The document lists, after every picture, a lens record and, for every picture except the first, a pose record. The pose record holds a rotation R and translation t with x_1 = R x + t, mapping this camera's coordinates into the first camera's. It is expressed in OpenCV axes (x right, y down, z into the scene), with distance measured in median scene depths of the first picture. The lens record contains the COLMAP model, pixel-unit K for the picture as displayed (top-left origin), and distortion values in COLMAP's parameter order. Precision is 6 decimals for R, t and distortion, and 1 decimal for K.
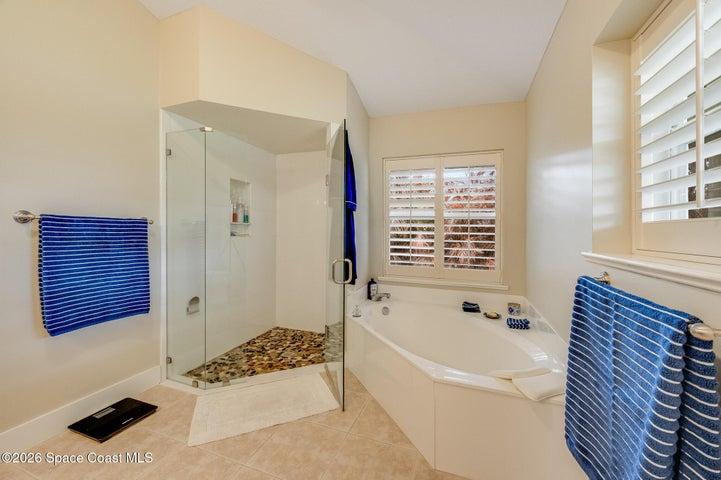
lens RADIAL K [[285.4, 0, 360.9], [0, 285.4, 231.8], [0, 0, 1]] dist [0.000782, -0.000049]
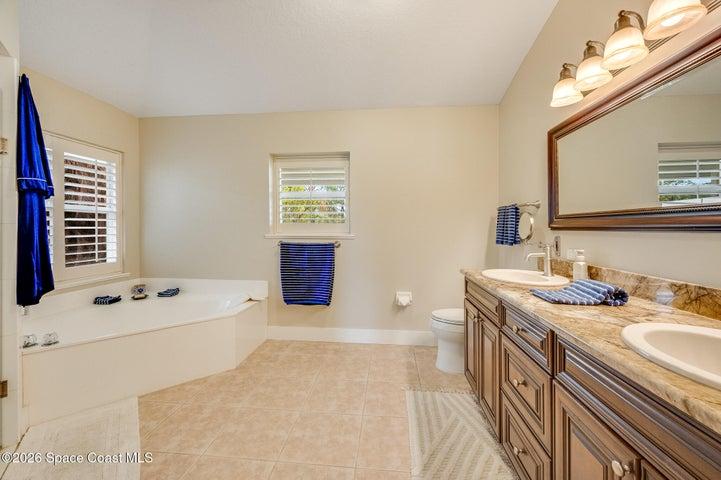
lens RADIAL K [[285.4, 0, 360.9], [0, 285.4, 231.8], [0, 0, 1]] dist [0.000782, -0.000049]
pose [[-0.250803, -0.021368, 0.967802, -1.295161], [-0.001148, 0.999762, 0.021776, -0.003813], [-0.968037, 0.004351, -0.250768, 0.596711]]
